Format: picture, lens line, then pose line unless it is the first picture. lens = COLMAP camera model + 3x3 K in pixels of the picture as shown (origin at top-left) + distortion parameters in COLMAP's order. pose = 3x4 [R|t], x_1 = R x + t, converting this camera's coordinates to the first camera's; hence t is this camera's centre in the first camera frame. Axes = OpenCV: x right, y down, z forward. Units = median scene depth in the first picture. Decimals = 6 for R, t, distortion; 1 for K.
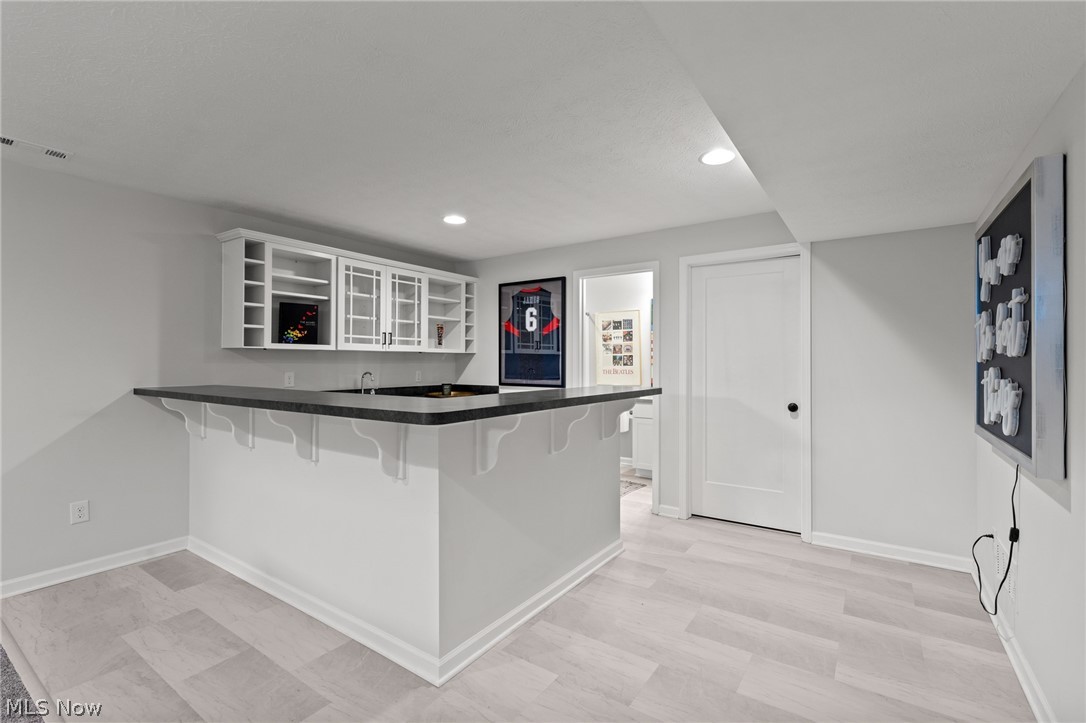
lens RADIAL K [[482.2, 0, 548.6], [0, 482.2, 358.3], [0, 0, 1]] dist [-0.001381, -0.001047]
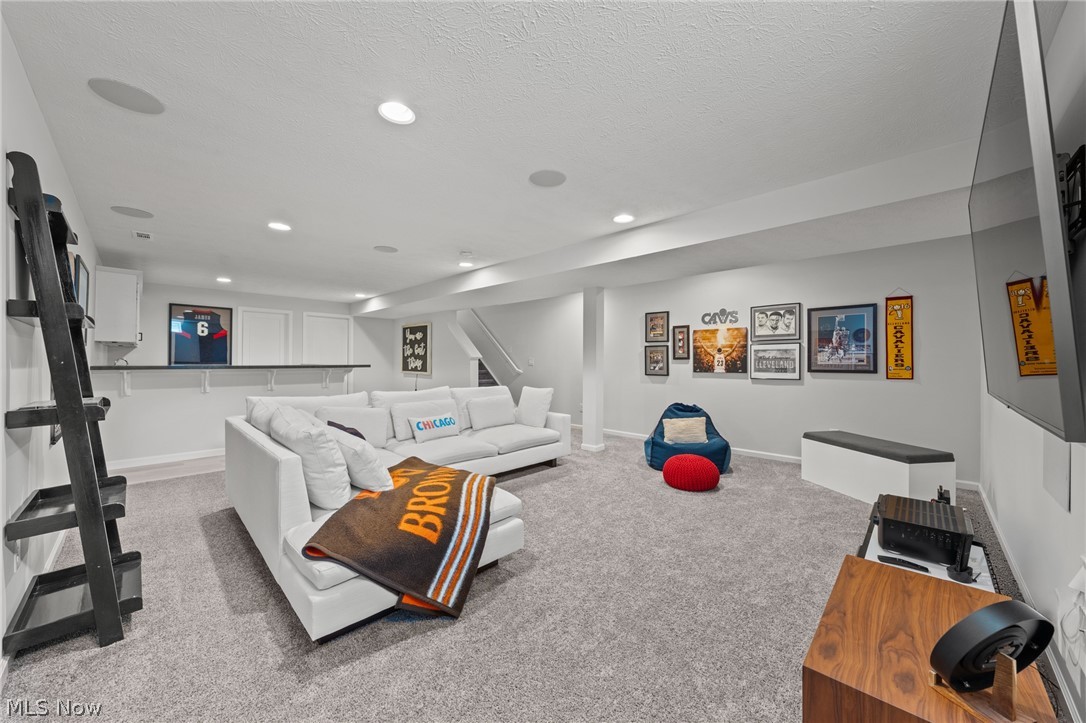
lens RADIAL K [[401.0, 0, 542.4], [0, 401.0, 359.7], [0, 0, 1]] dist [-0.000251, -0.000012]
pose [[0.165903, 0.006223, 0.986122, -1.428968], [-0.012317, 0.999915, -0.004238, 0.022467], [-0.986065, -0.011443, 0.165966, -0.482979]]
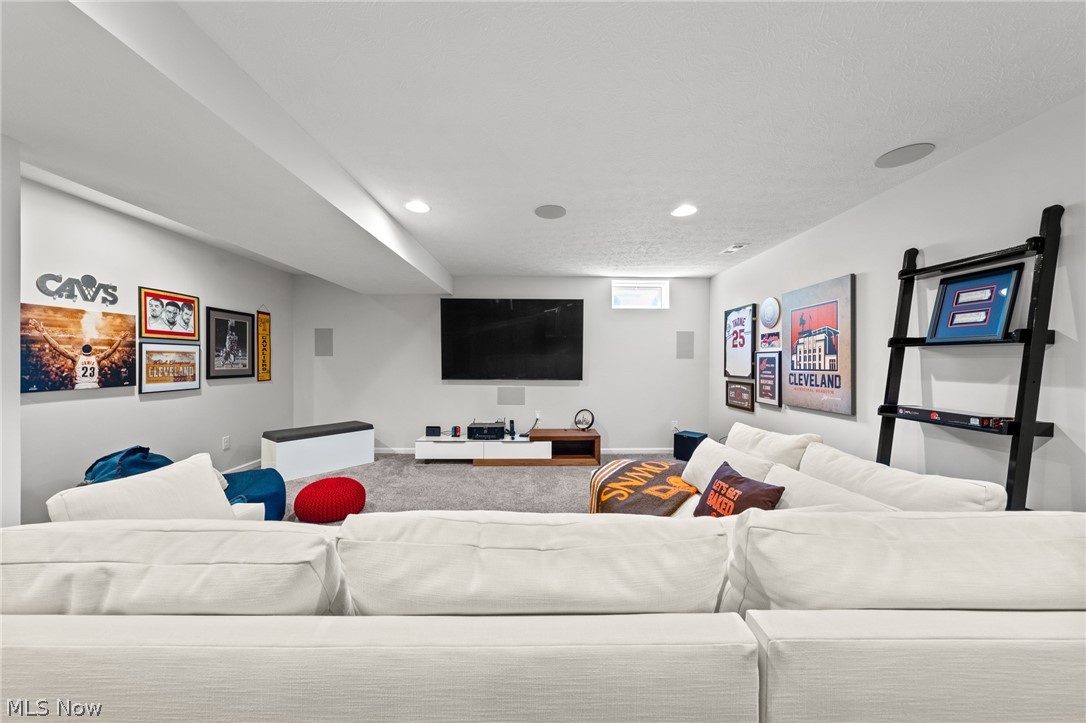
lens RADIAL K [[370.0, 0, 545.0], [0, 370.0, 363.3], [0, 0, 1]] dist [-0.008788, 0.000440]
pose [[-0.818487, -0.000684, -0.574525, -0.393308], [0.002807, 0.999983, -0.005189, 0.011969], [0.574518, -0.005860, -0.818471, 0.157539]]
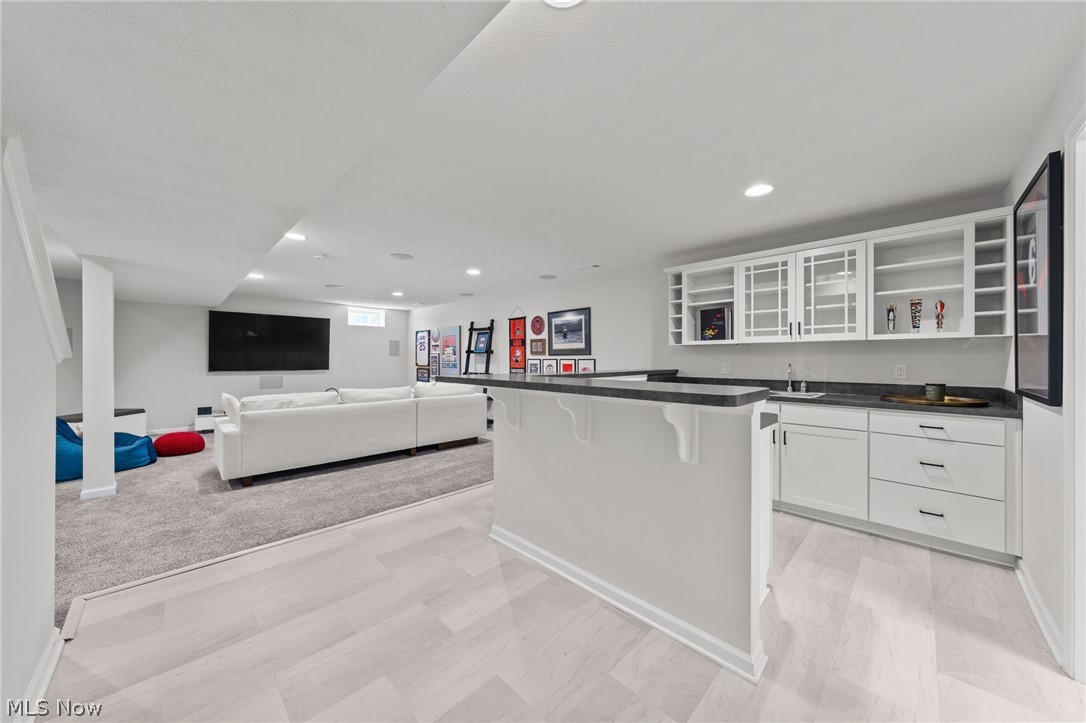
lens RADIAL K [[382.3, 0, 551.7], [0, 382.3, 359.4], [0, 0, 1]] dist [-0.002587, 0.000261]
pose [[-0.179449, 0.003566, -0.983761, 0.531034], [0.009722, 0.999951, 0.001851, 0.014774], [0.983719, -0.009232, -0.179475, 0.711639]]
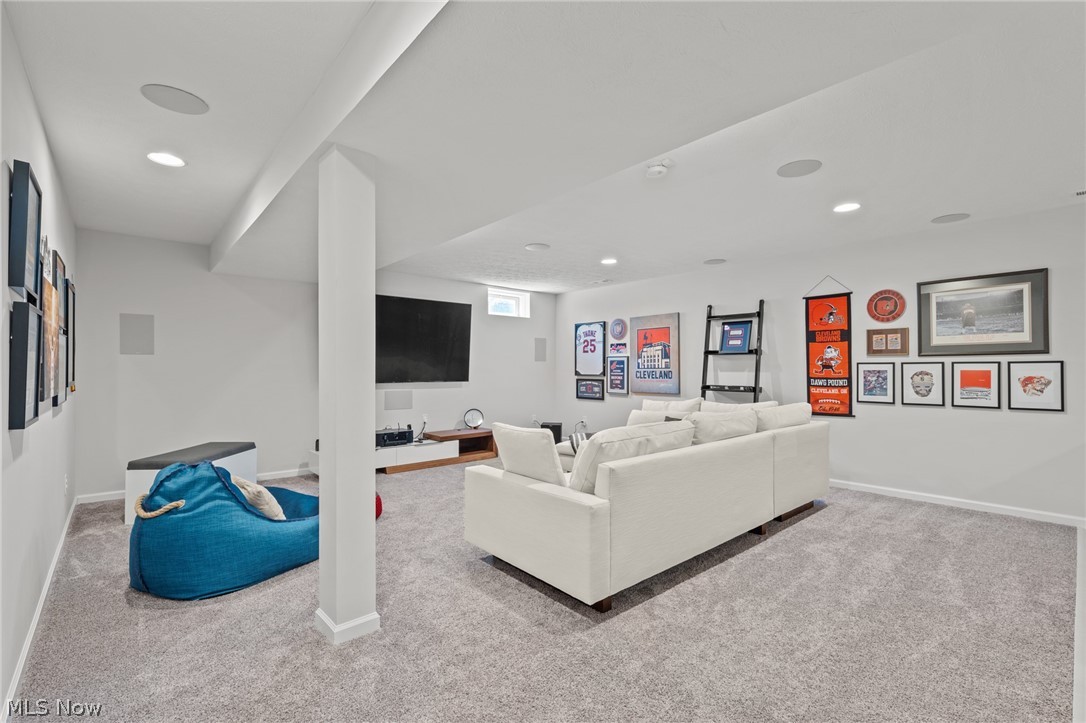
lens RADIAL K [[482.2, 0, 549.2], [0, 482.2, 367.4], [0, 0, 1]] dist [-0.001381, -0.001047]
pose [[-0.243038, -0.000355, -0.970017, 0.340730], [0.010869, 0.999936, -0.003089, 0.021533], [0.969956, -0.011294, -0.243018, -0.094989]]
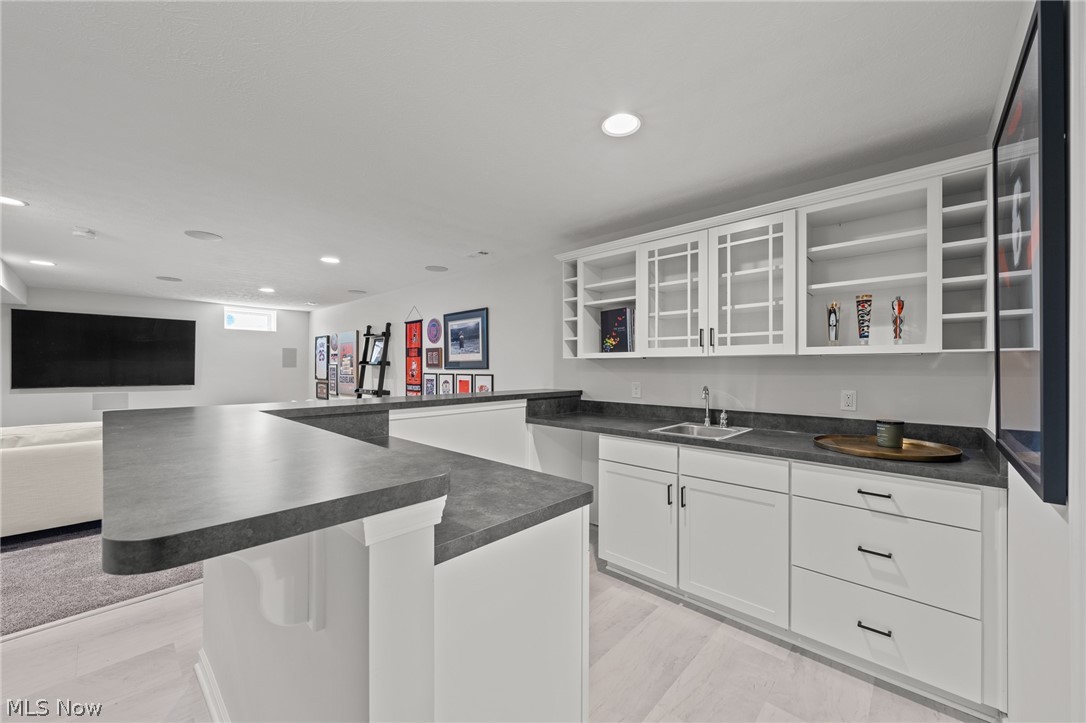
lens RADIAL K [[418.4, 0, 553.1], [0, 418.4, 365.6], [0, 0, 1]] dist [-0.003327, 0.000585]
pose [[-0.144614, -0.002115, -0.989486, 0.290286], [0.007261, 0.999969, -0.003199, -0.001830], [0.989462, -0.007647, -0.144594, 0.938311]]
